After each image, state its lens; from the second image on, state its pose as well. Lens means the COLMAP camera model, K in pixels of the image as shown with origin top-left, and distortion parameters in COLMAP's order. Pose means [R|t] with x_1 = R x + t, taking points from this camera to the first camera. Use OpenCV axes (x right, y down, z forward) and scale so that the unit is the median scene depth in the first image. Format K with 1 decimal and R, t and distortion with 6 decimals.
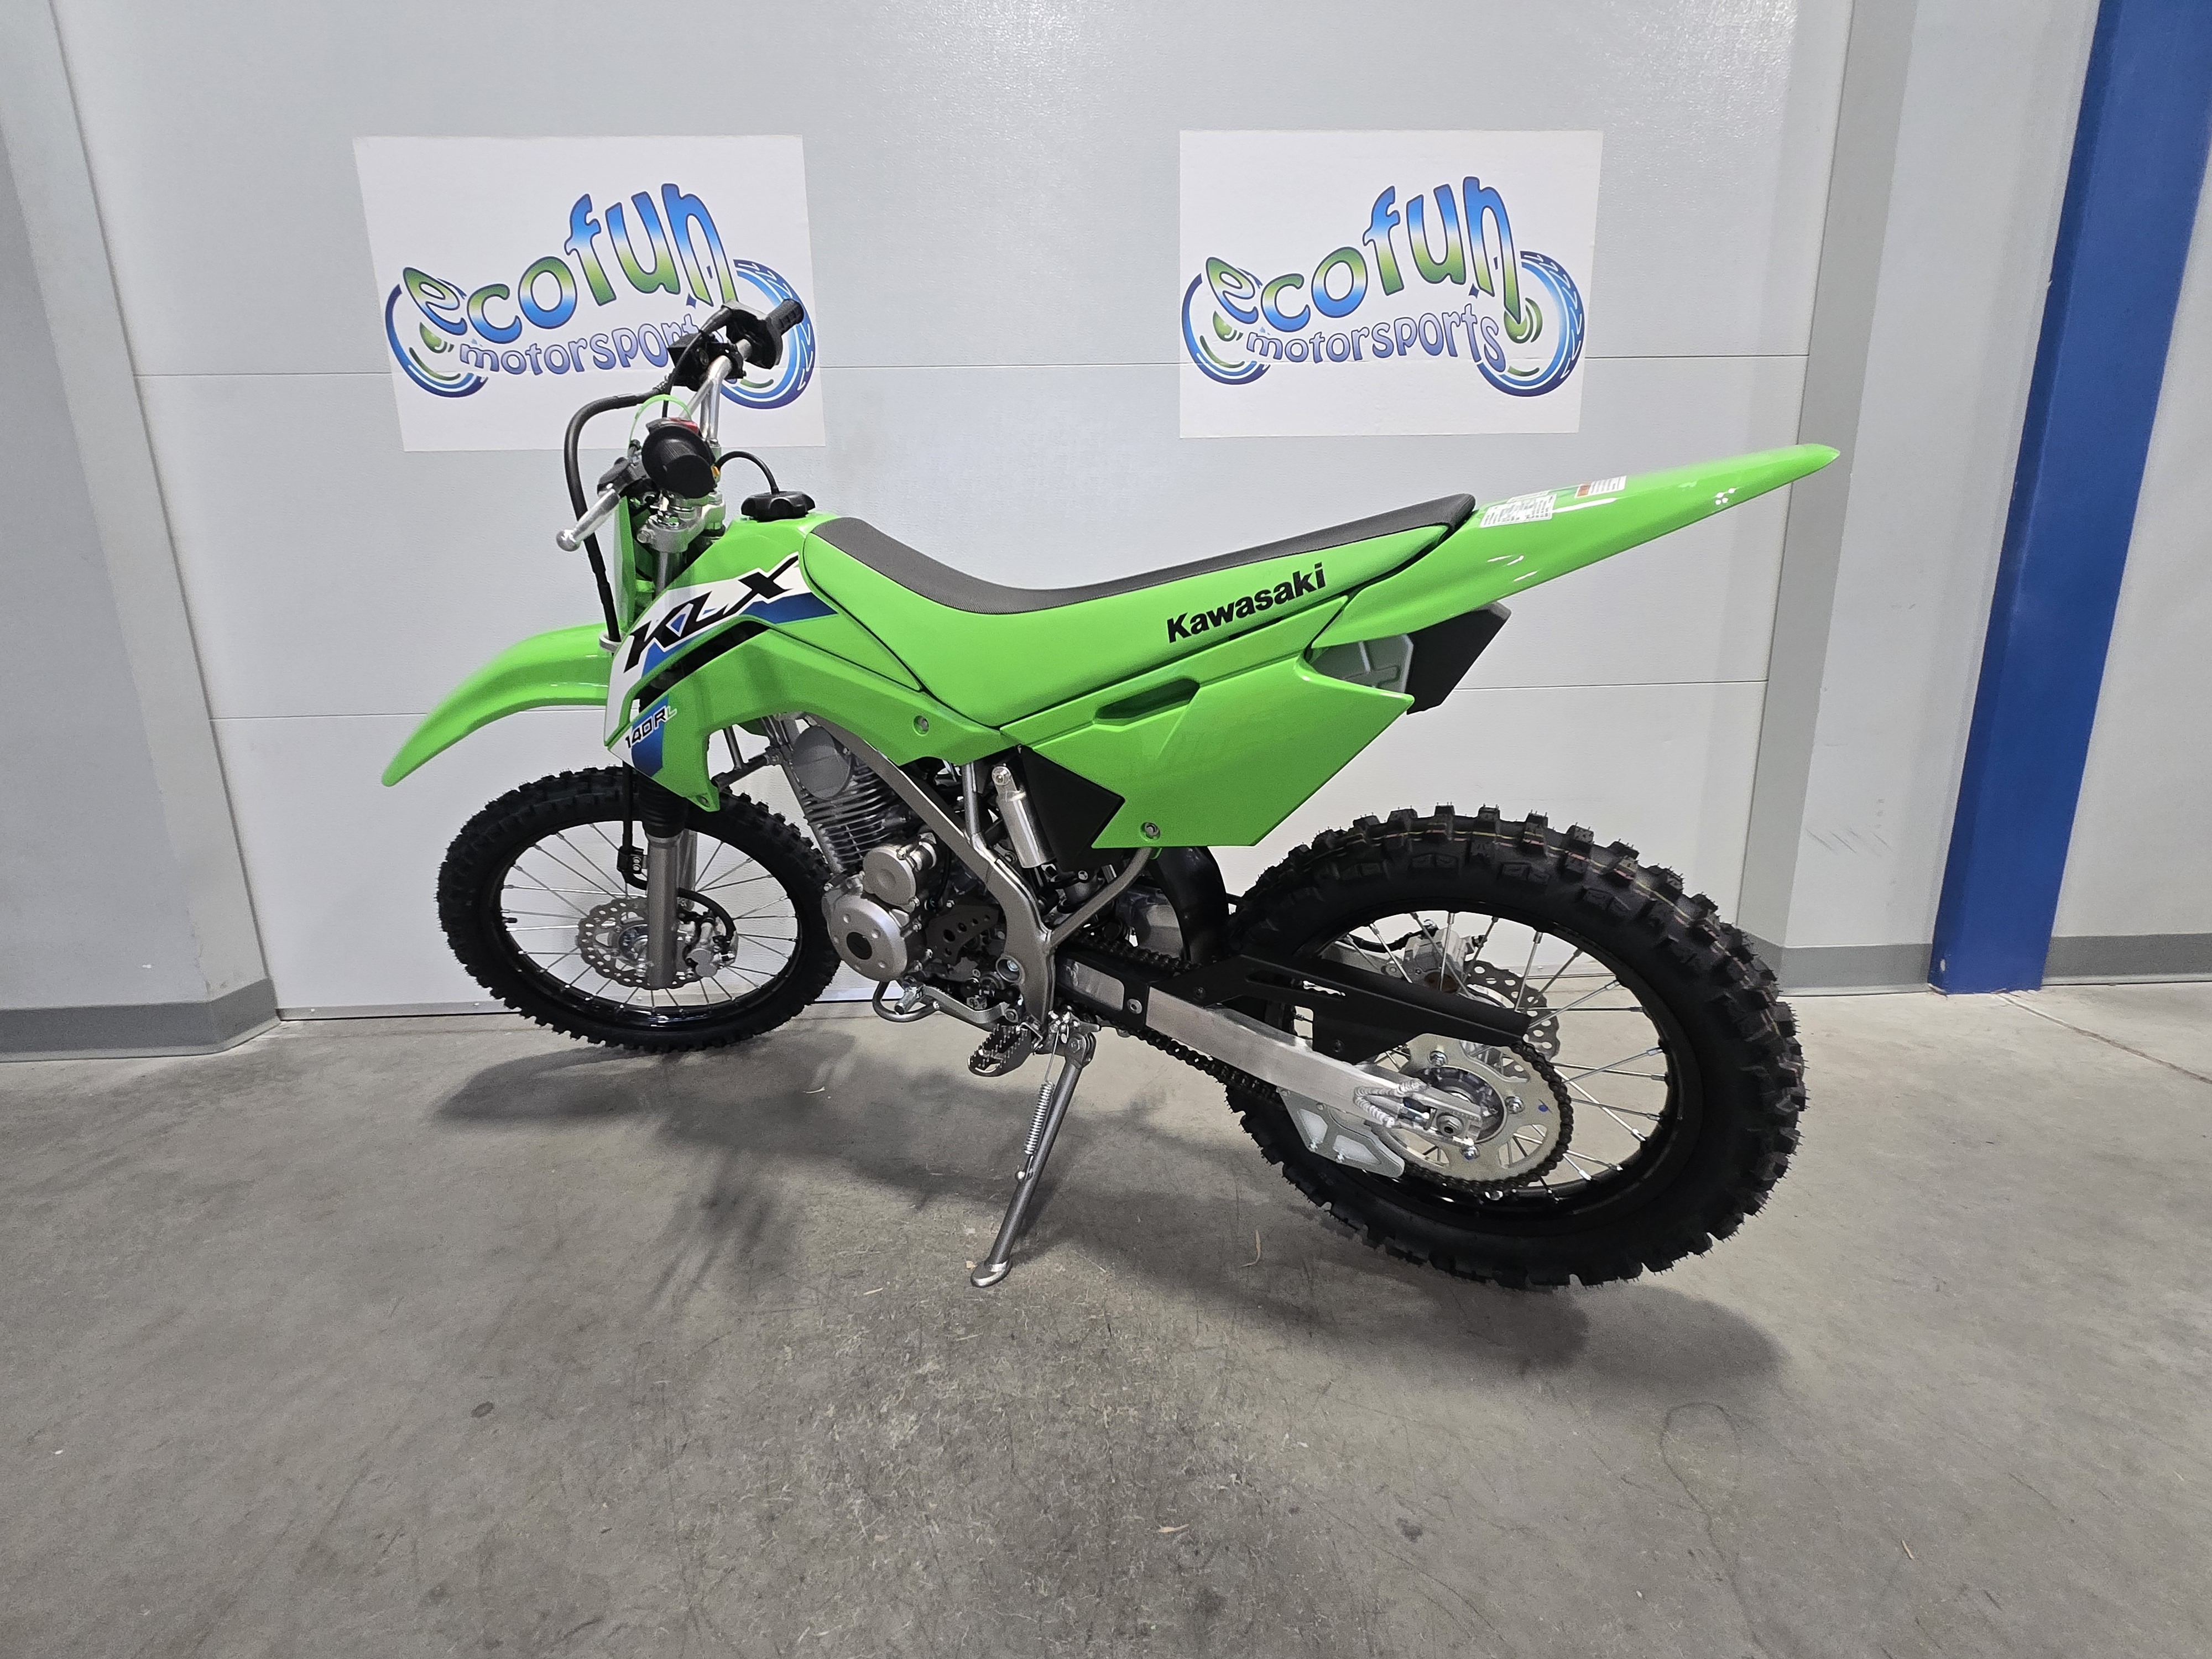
lens RADIAL K [[921.1, 0, 1096.8], [0, 921.1, 827.2], [0, 0, 1]] dist [-0.000123, 0.001137]
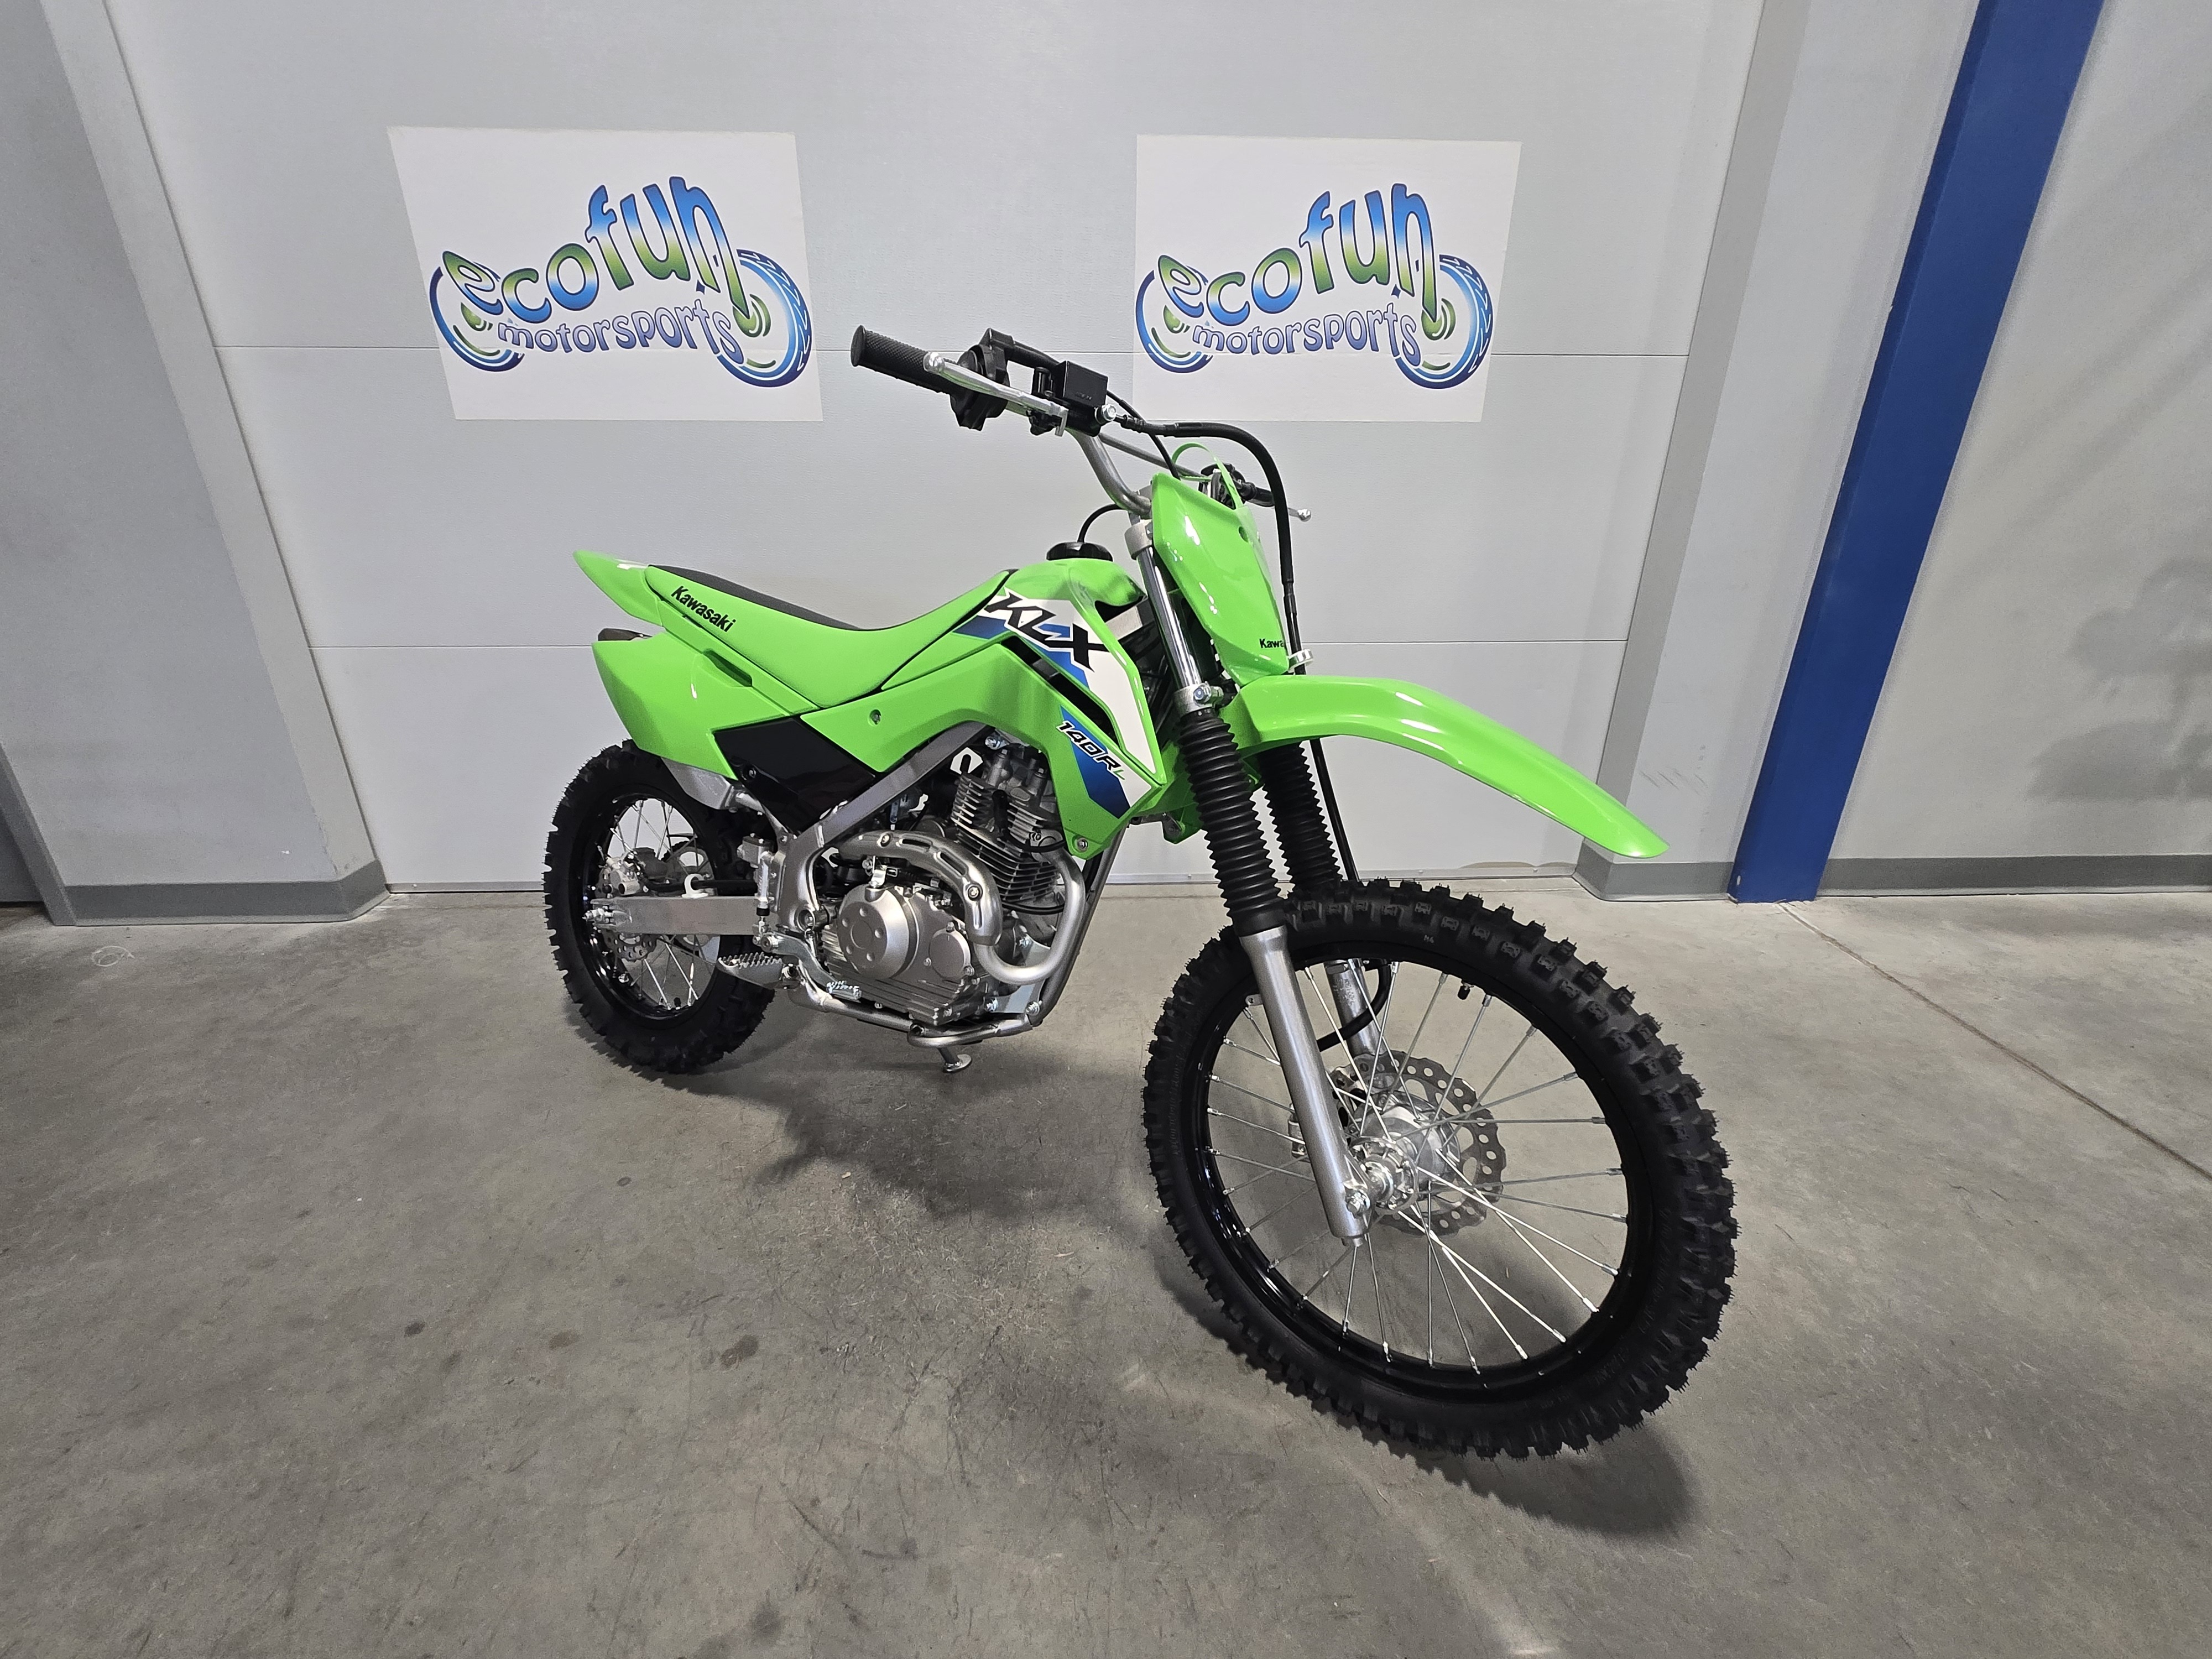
lens RADIAL K [[918.4, 0, 1094.7], [0, 918.4, 825.7], [0, 0, 1]] dist [0.000315, 0.000857]
pose [[0.999725, 0.022299, 0.007204, 0.048931], [-0.023202, 0.985024, 0.170850, -0.125200], [-0.003286, -0.170970, 0.985271, -0.221896]]
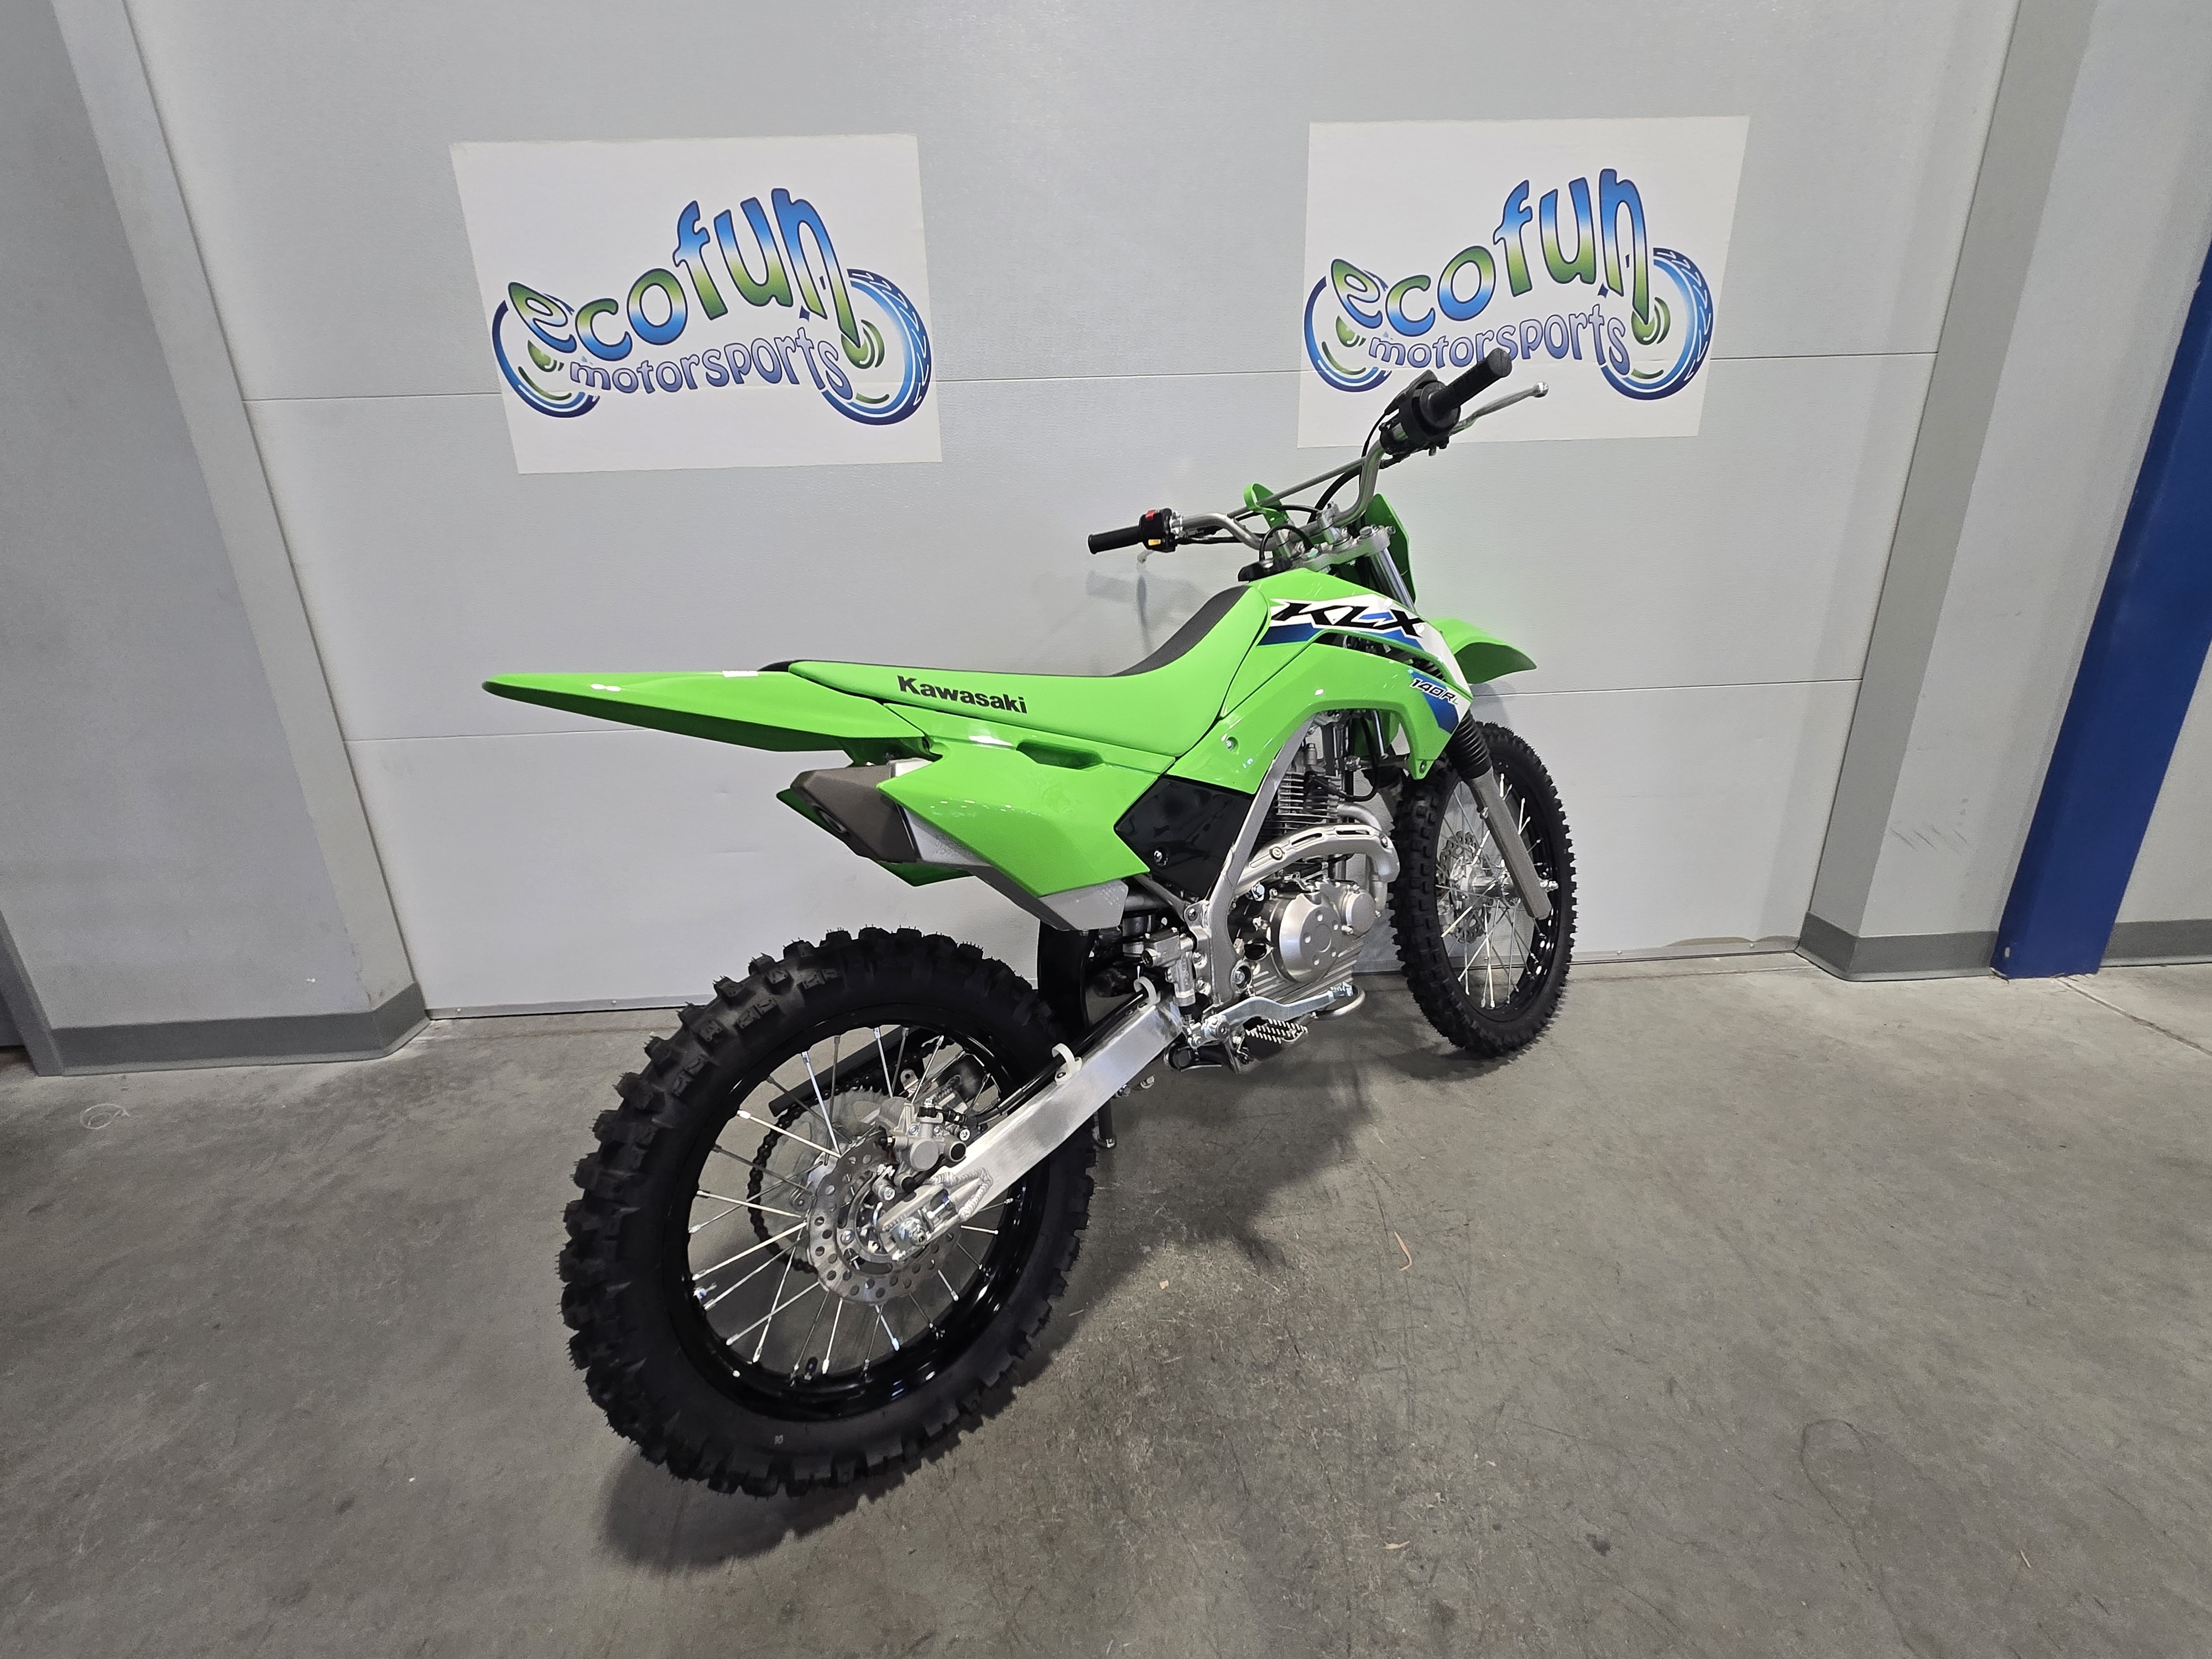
lens RADIAL K [[921.1, 0, 1096.8], [0, 921.1, 827.2], [0, 0, 1]] dist [-0.000123, 0.001137]
pose [[0.999926, -0.011721, 0.003252, -0.139964], [0.011284, 0.993662, 0.111839, -0.136197], [-0.004543, -0.111794, 0.993721, -0.031039]]
